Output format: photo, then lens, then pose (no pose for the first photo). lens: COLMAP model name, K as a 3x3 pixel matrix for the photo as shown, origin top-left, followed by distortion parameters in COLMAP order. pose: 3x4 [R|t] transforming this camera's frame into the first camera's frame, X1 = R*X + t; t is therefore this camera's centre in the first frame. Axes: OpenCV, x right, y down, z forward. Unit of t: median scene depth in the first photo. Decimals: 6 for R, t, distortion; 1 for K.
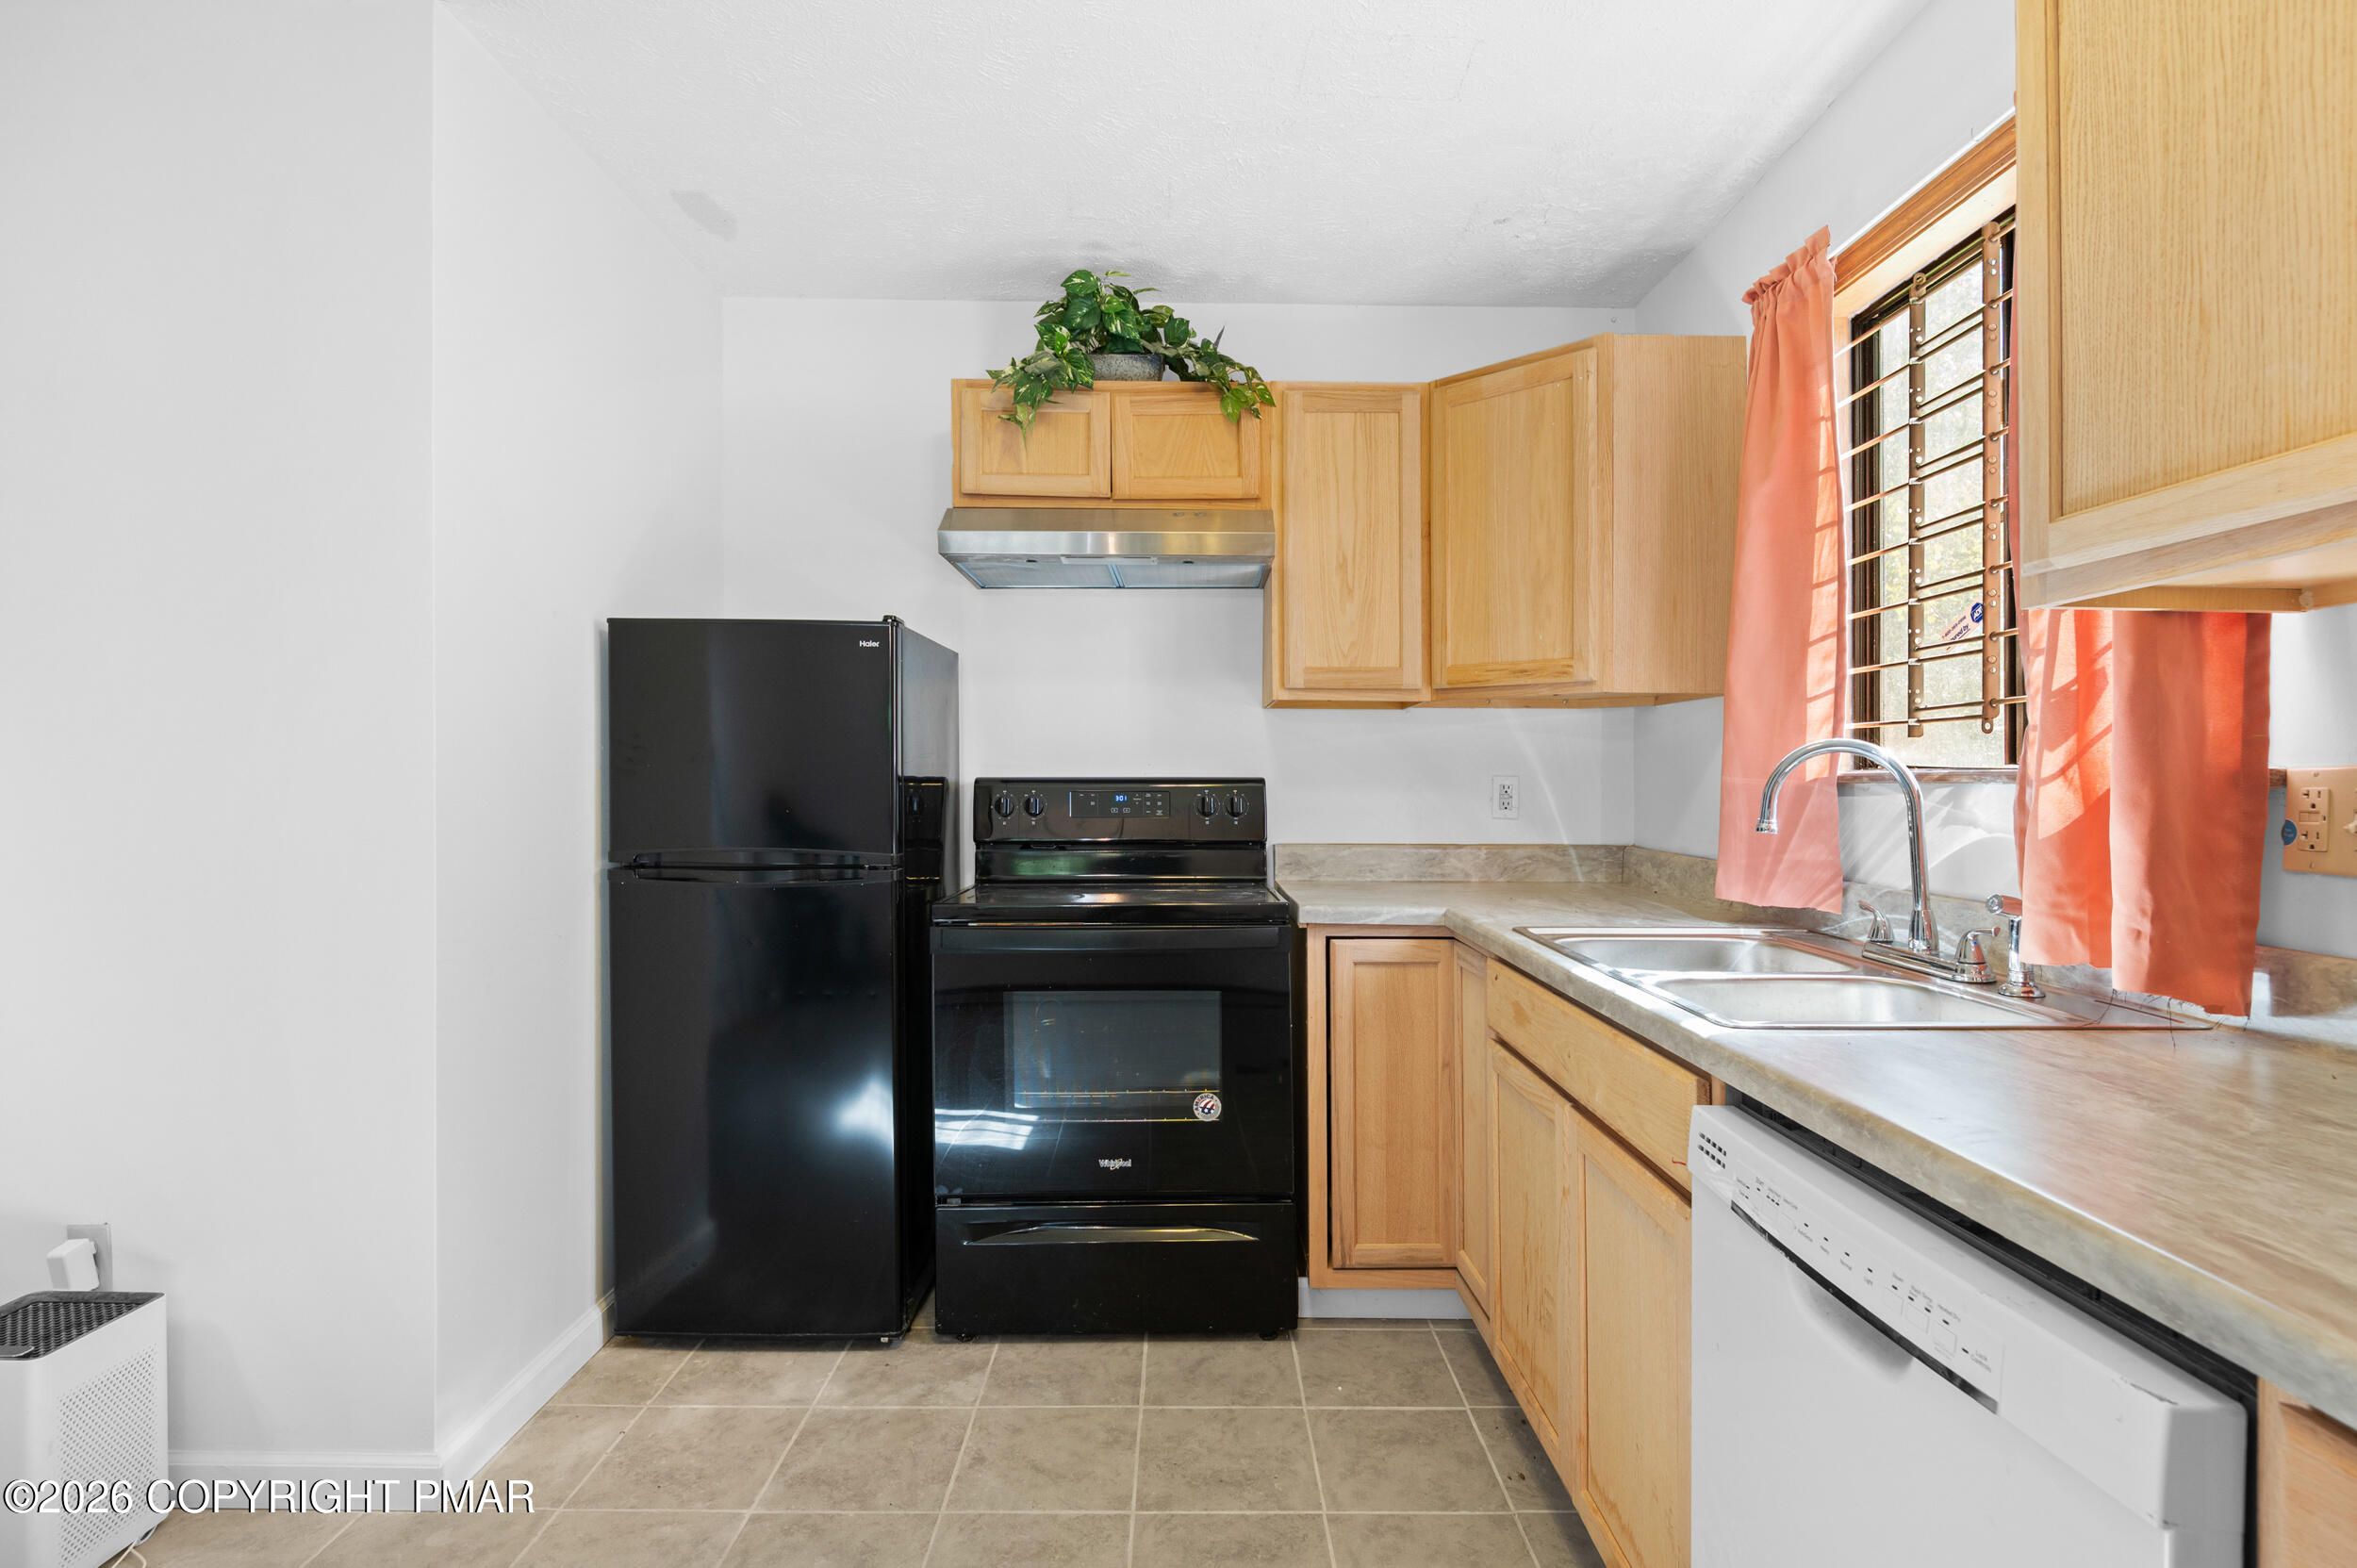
lens RADIAL K [[1166.8, 0, 1188.5], [0, 1166.8, 775.0], [0, 0, 1]] dist [-0.001511, -0.002295]
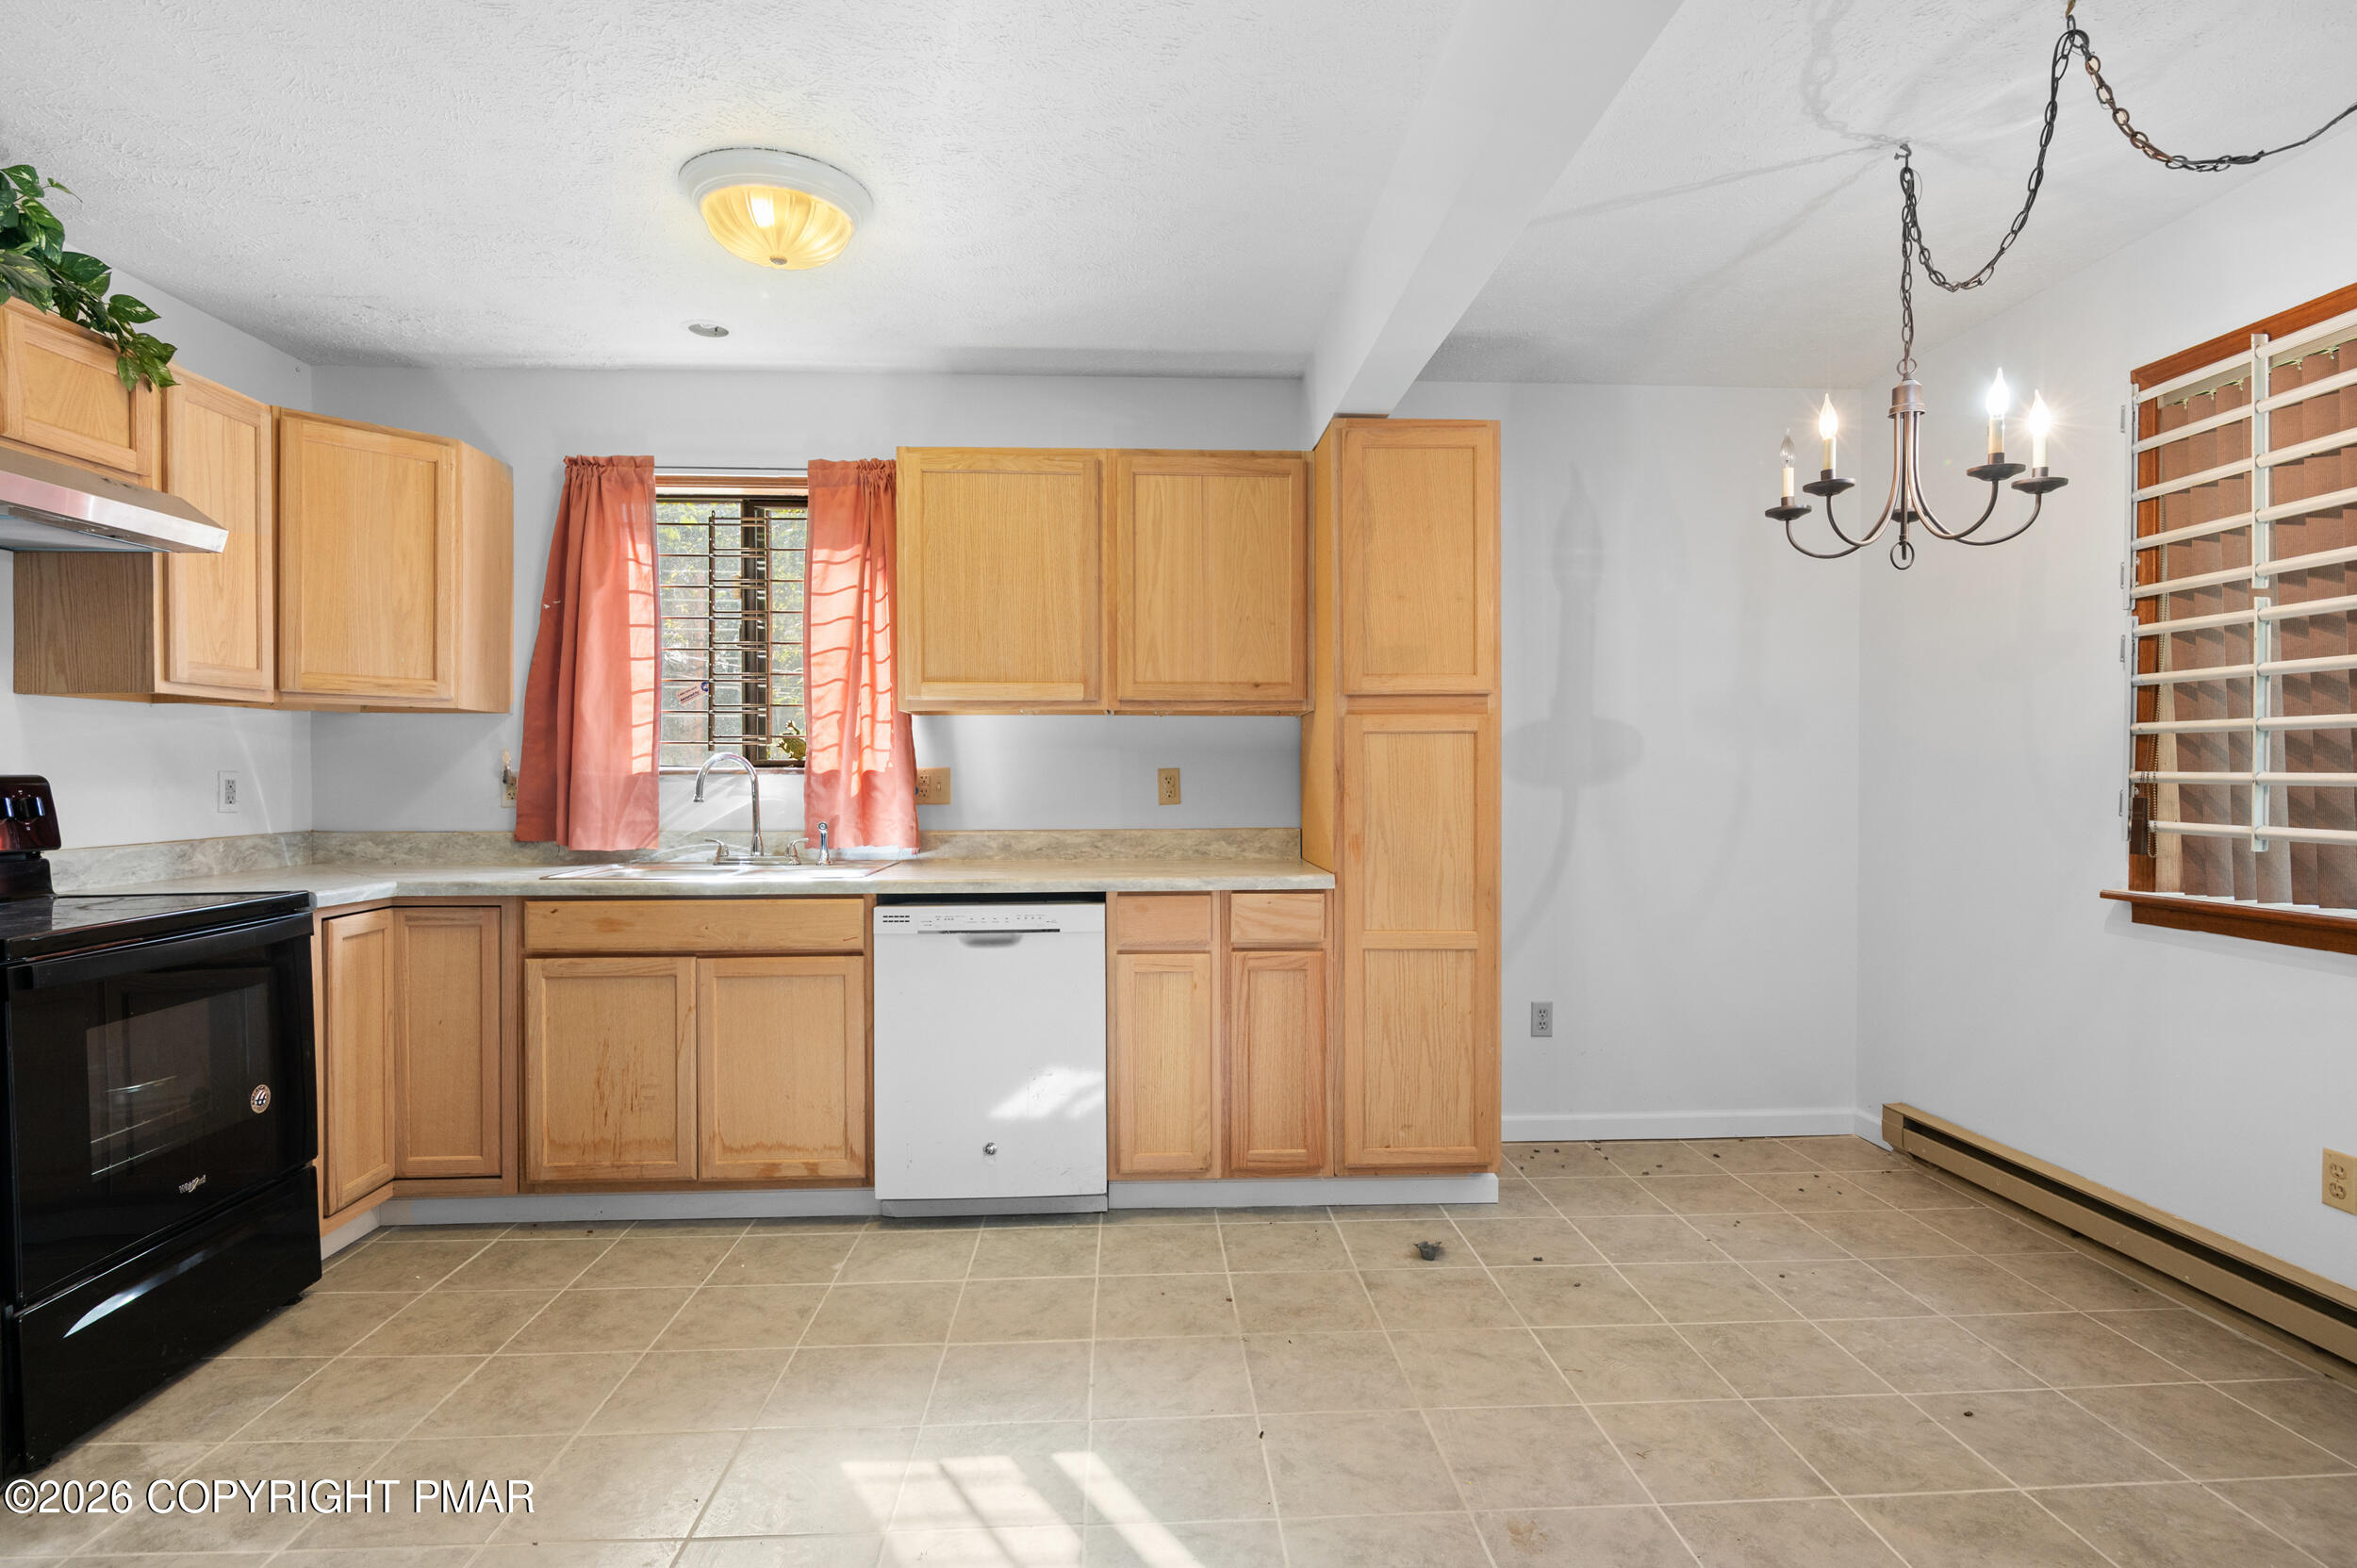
lens RADIAL K [[1175.3, 0, 1192.5], [0, 1175.3, 783.7], [0, 0, 1]] dist [-0.009692, -0.001143]
pose [[-0.046849, -0.015886, 0.998776, -1.023607], [-0.001241, 0.999874, 0.015846, -0.007622], [-0.998901, -0.000498, -0.046863, 0.229460]]
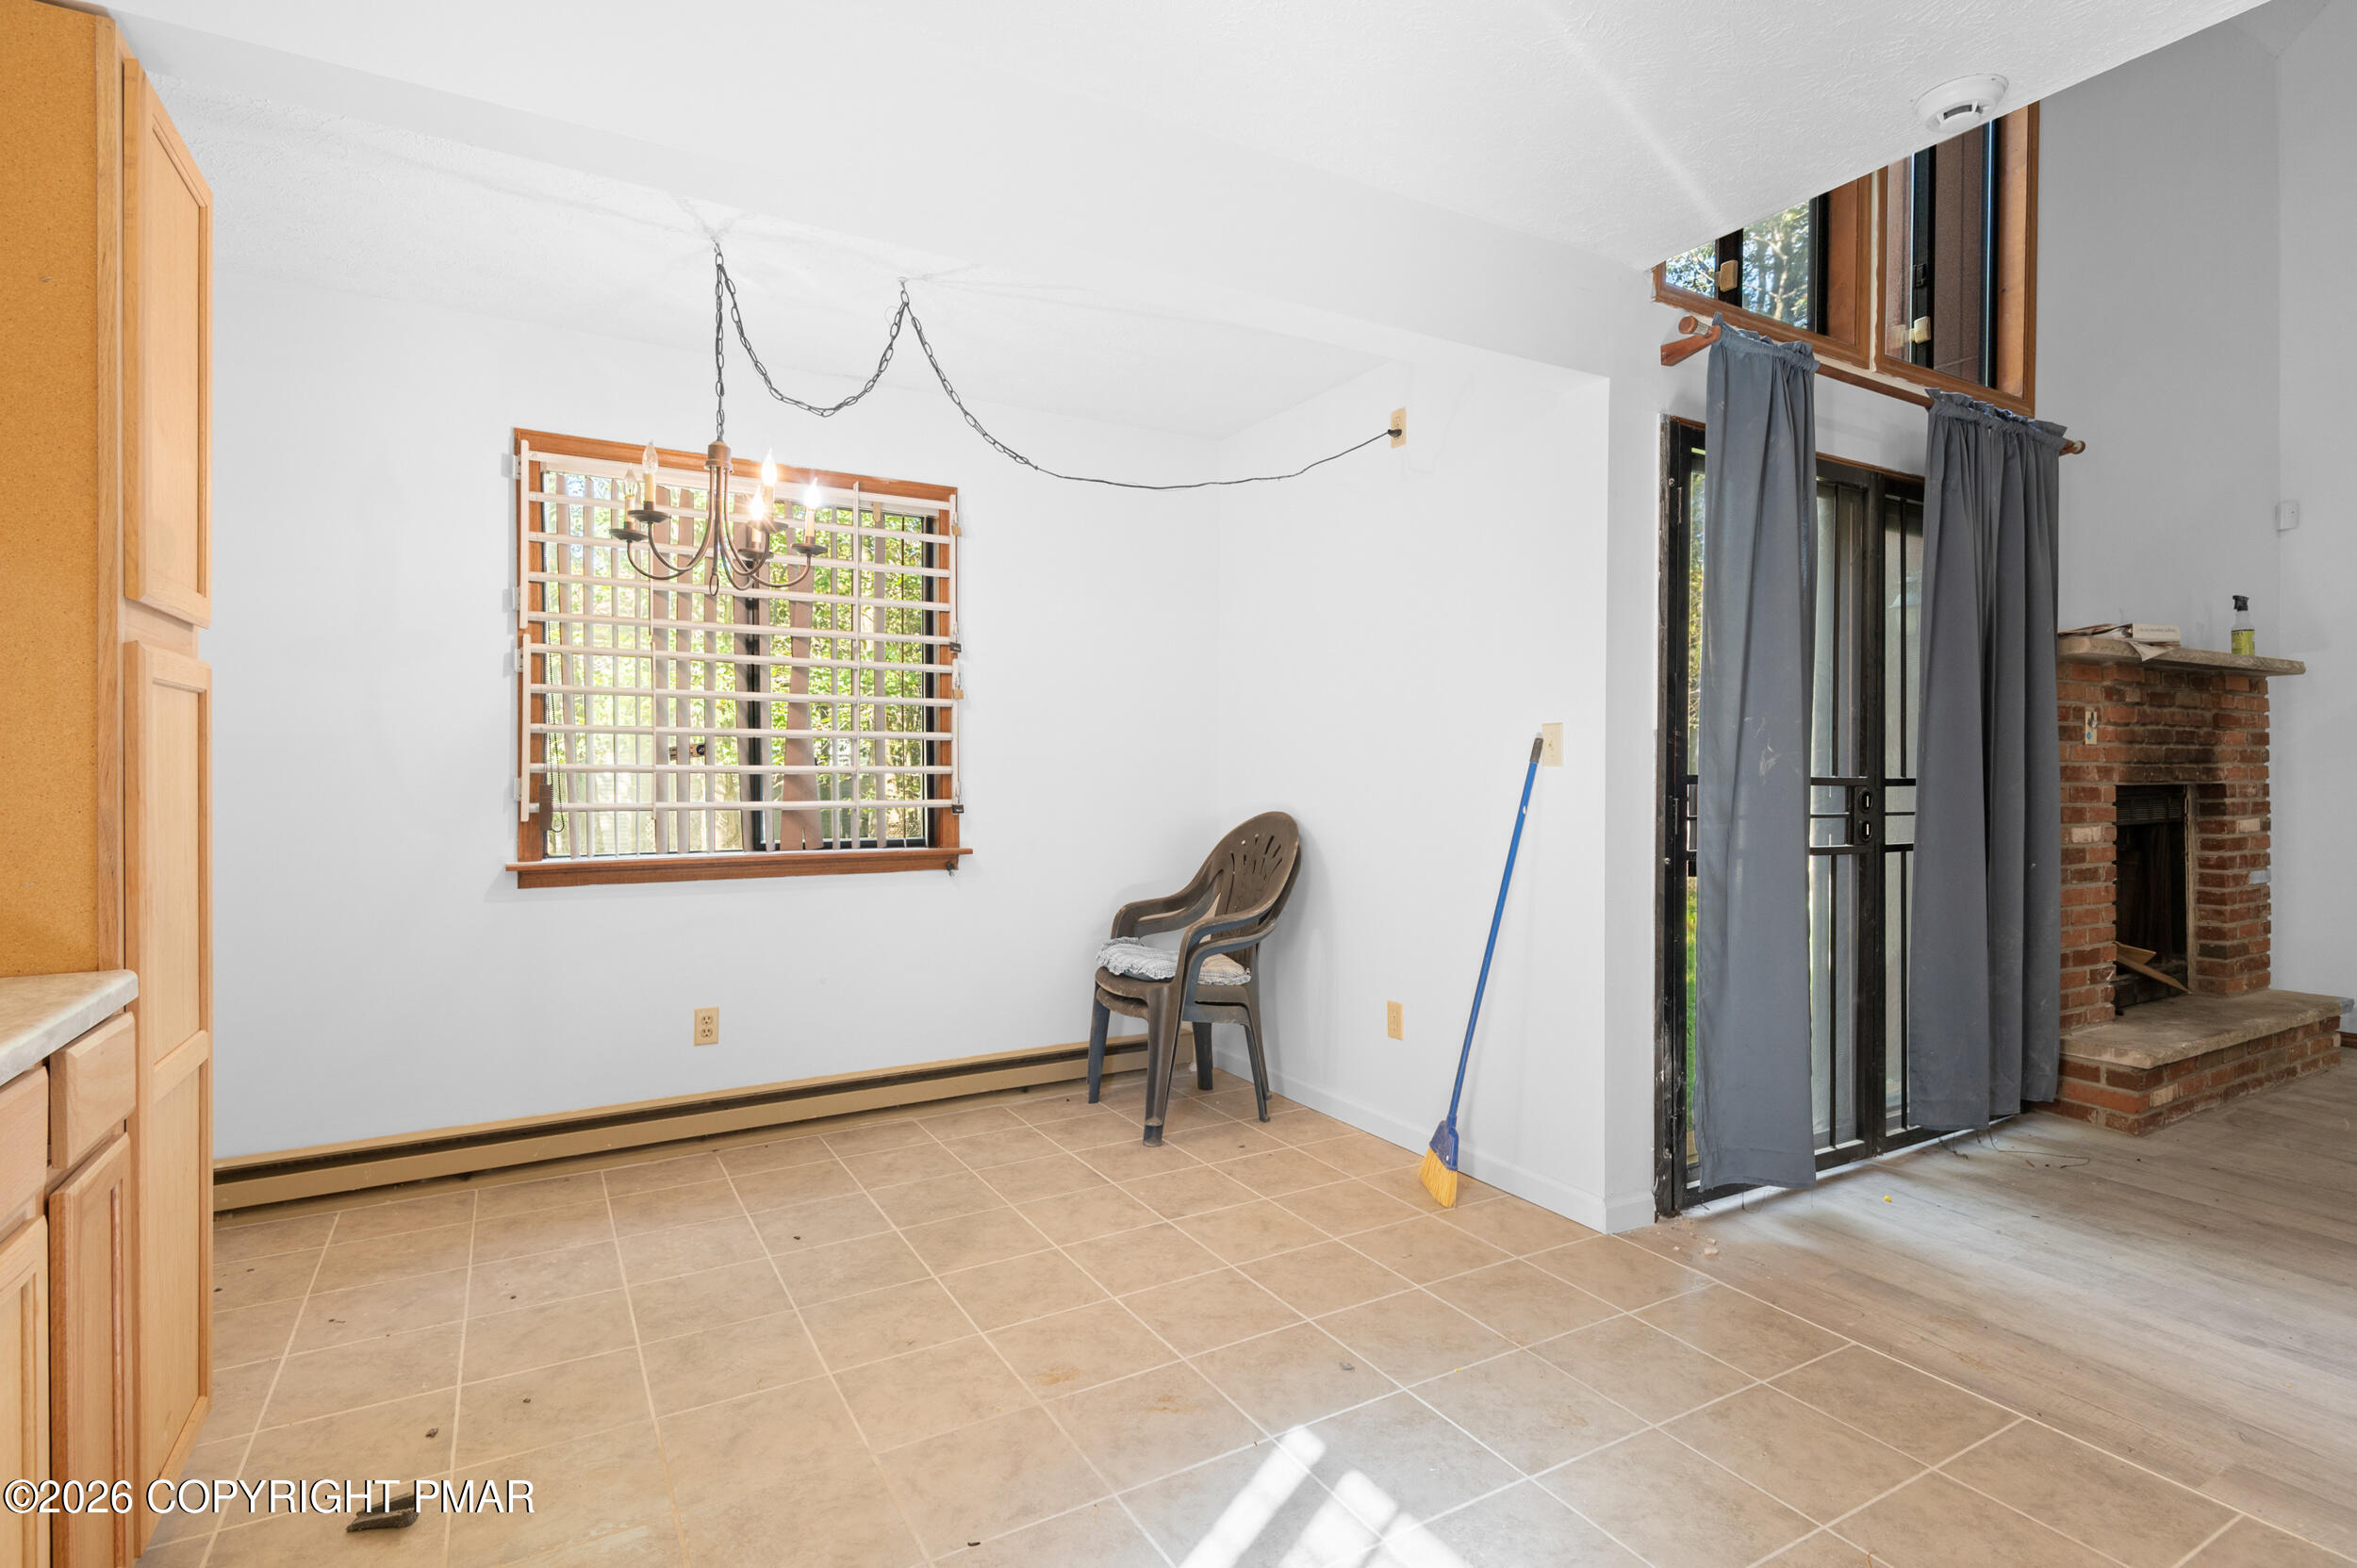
lens RADIAL K [[1153.2, 0, 1178.5], [0, 1153.2, 784.0], [0, 0, 1]] dist [0.002191, -0.000671]
pose [[-0.870657, -0.003228, -0.491879, 0.052298], [-0.008356, 0.999931, 0.008229, 0.003914], [0.491819, 0.011275, -0.870624, 0.810938]]
